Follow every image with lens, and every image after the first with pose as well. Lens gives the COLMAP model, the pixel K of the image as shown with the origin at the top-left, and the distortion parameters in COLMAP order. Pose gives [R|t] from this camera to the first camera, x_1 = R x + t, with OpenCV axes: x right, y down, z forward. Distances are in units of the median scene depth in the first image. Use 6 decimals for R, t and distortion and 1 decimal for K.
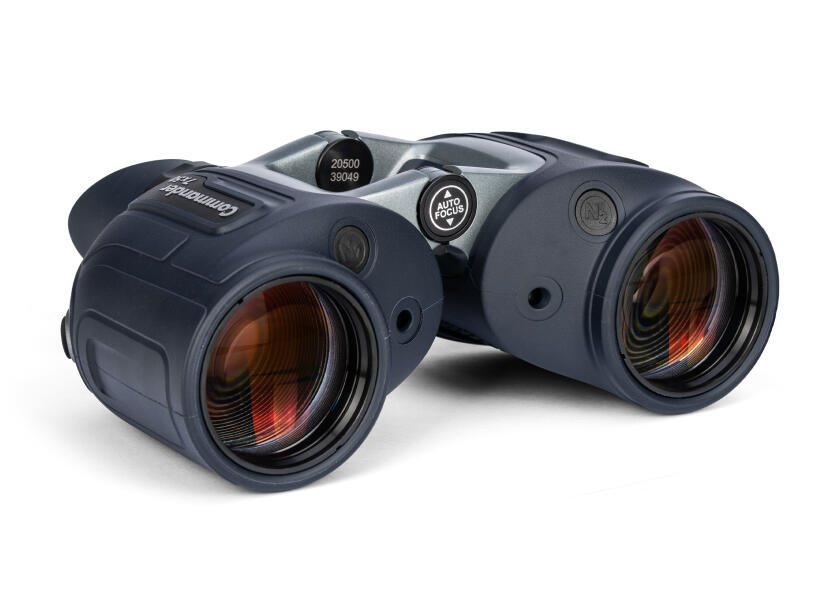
lens RADIAL K [[3140.8, 0, 420.5], [0, 3140.8, 300.2], [0, 0, 1]] dist [0.270411, 0.000000]
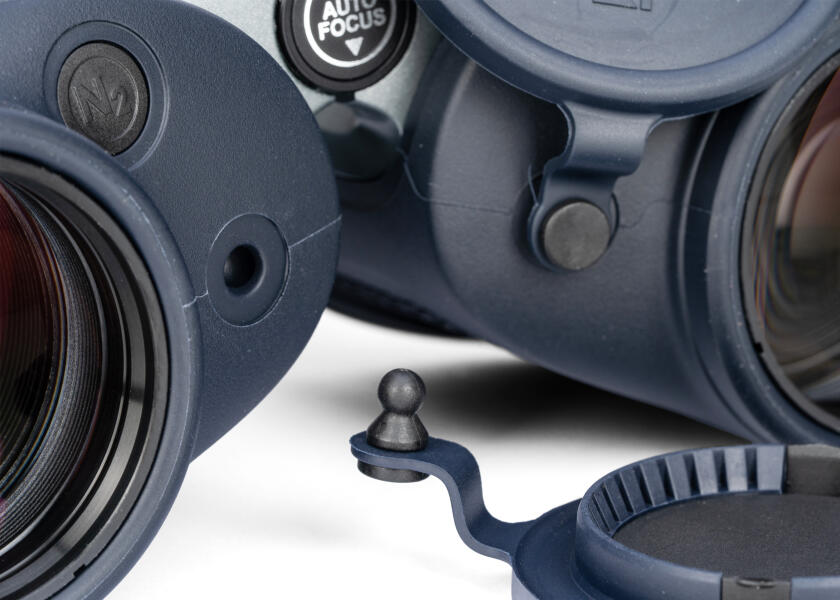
lens RADIAL K [[3140.8, 0, 418.6], [0, 3140.8, 302.0], [0, 0, 1]] dist [0.270411, 0.000000]
pose [[0.998748, -0.022075, -0.044895, 0.037079], [0.020792, 0.999367, -0.028855, 0.023342], [0.045504, 0.027885, 0.998575, 0.562398]]
